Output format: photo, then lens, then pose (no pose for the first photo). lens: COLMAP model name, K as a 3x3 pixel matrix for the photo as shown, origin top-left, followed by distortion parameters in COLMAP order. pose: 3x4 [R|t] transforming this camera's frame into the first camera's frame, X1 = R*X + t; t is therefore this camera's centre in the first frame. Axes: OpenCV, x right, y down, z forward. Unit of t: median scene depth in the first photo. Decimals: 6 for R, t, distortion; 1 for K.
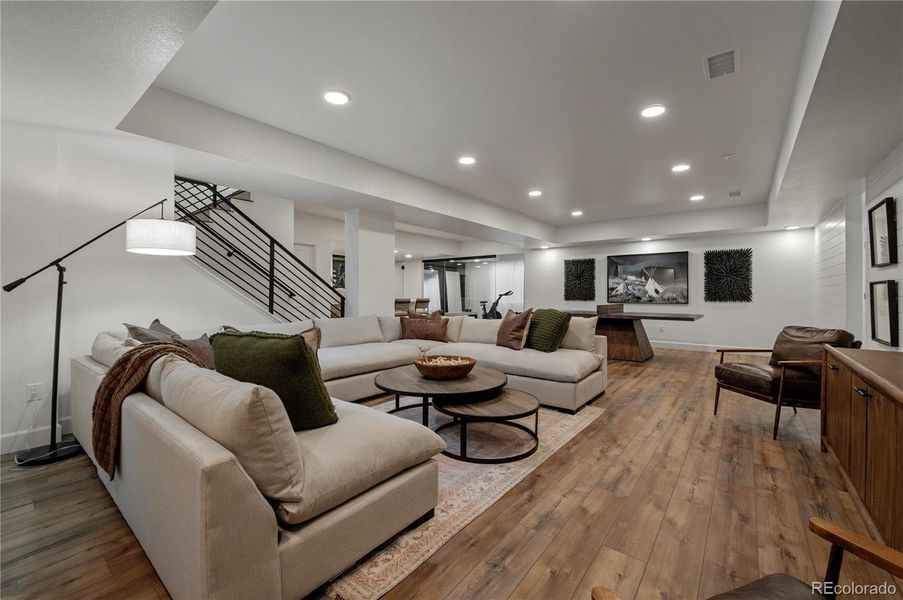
lens RADIAL K [[364.7, 0, 449.9], [0, 364.7, 290.3], [0, 0, 1]] dist [-0.000189, 0.000029]
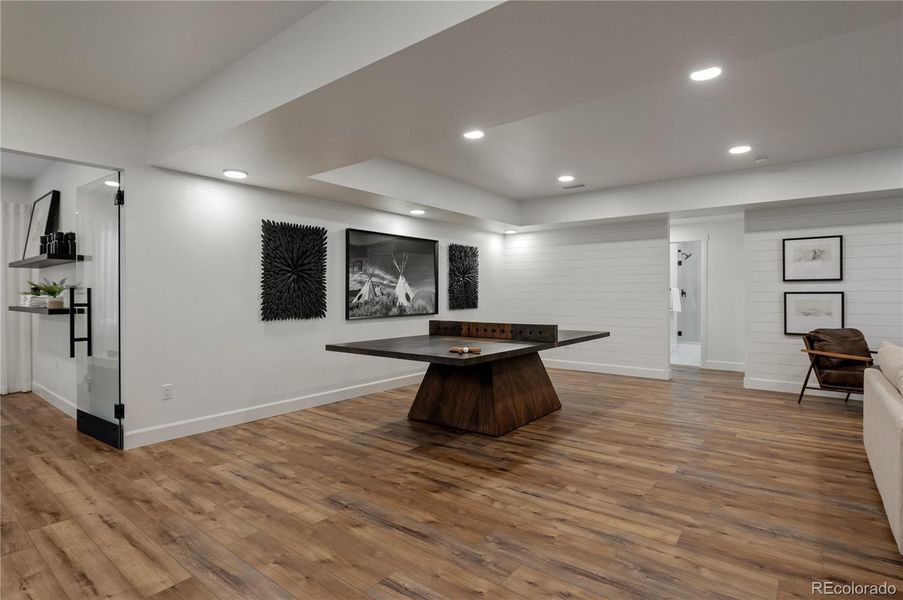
lens RADIAL K [[451.7, 0, 472.3], [0, 451.7, 295.2], [0, 0, 1]] dist [-0.007477, -0.001135]
pose [[-0.029954, -0.003276, 0.999546, -0.206704], [-0.004764, 0.999984, 0.003134, -0.003225], [-0.999540, -0.004668, -0.029969, 0.865010]]
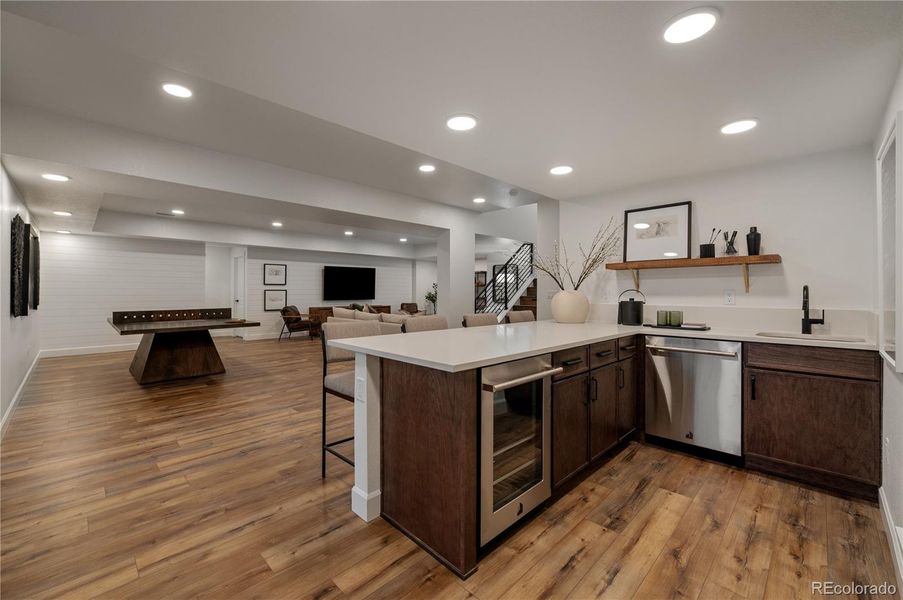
lens RADIAL K [[395.4, 0, 447.7], [0, 395.4, 304.0], [0, 0, 1]] dist [-0.001822, -0.000286]
pose [[-0.996263, -0.000988, 0.086369, -0.206530], [0.001693, 0.999519, 0.030957, -0.001178], [-0.086358, 0.030987, -0.995782, 1.497060]]
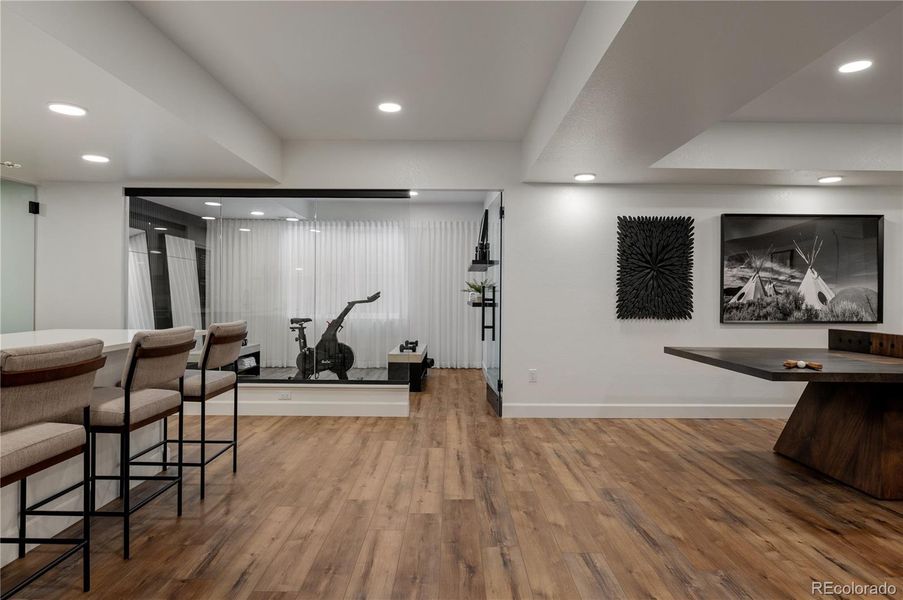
lens RADIAL K [[557.7, 0, 452.0], [0, 557.7, 293.8], [0, 0, 1]] dist [-0.006189, -0.001781]
pose [[0.779943, 0.005595, 0.625825, -0.225315], [-0.010615, 0.999934, 0.004289, 0.000232], [-0.625760, -0.009988, 0.779951, 0.706565]]
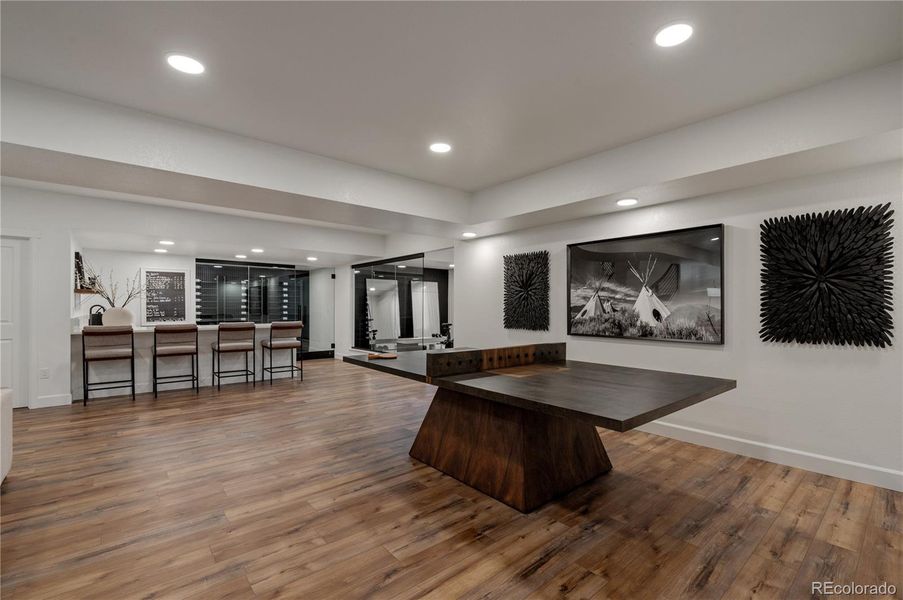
lens RADIAL K [[395.4, 0, 447.7], [0, 395.4, 304.0], [0, 0, 1]] dist [-0.001822, -0.000286]
pose [[0.979276, -0.000405, -0.202528, 0.387480], [0.000559, 1.000000, 0.000703, -0.010731], [0.202528, -0.000801, 0.979276, 0.428610]]
